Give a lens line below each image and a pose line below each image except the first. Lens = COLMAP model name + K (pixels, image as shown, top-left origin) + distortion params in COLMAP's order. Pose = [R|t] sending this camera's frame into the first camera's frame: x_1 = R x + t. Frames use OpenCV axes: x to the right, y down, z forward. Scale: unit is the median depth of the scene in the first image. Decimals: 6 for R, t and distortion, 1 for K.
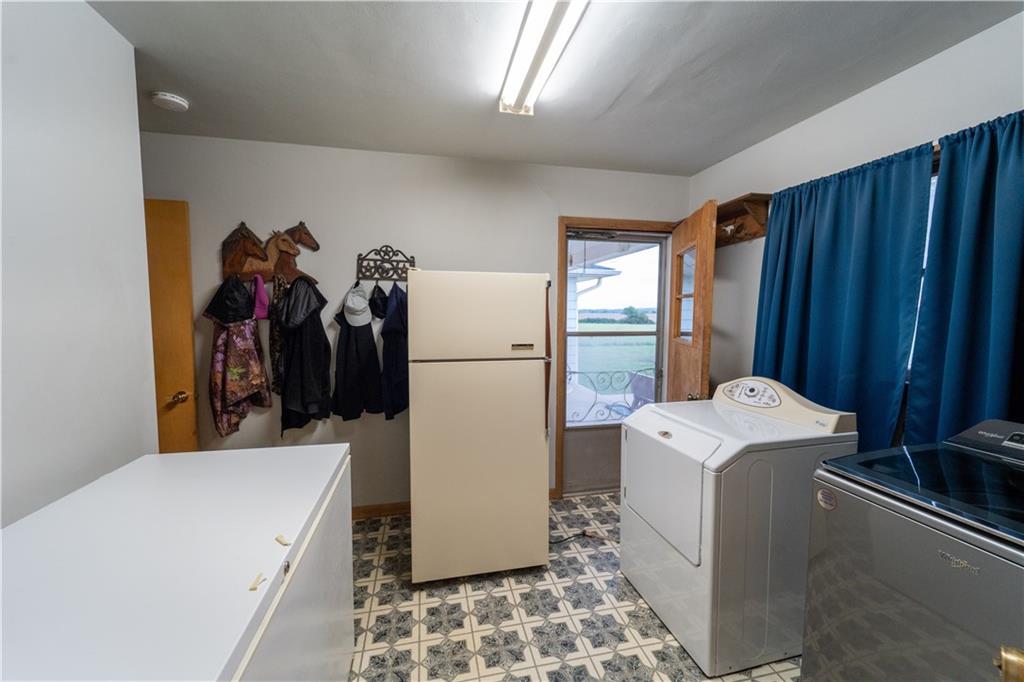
lens RADIAL K [[407.5, 0, 514.1], [0, 407.5, 340.2], [0, 0, 1]] dist [0.000679, -0.000744]
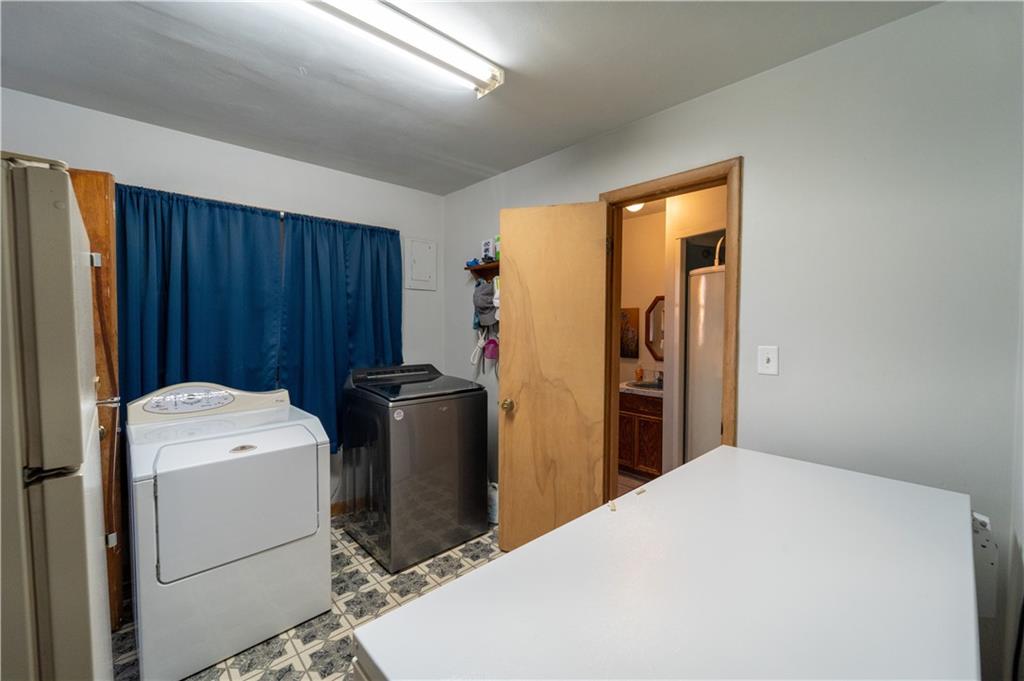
lens RADIAL K [[407.5, 0, 514.1], [0, 407.5, 339.7], [0, 0, 1]] dist [0.000679, -0.000744]
pose [[-0.499891, -0.038590, 0.865228, -0.747378], [0.055928, 0.995483, 0.076712, -0.051791], [-0.864281, 0.086738, -0.495475, 0.932121]]
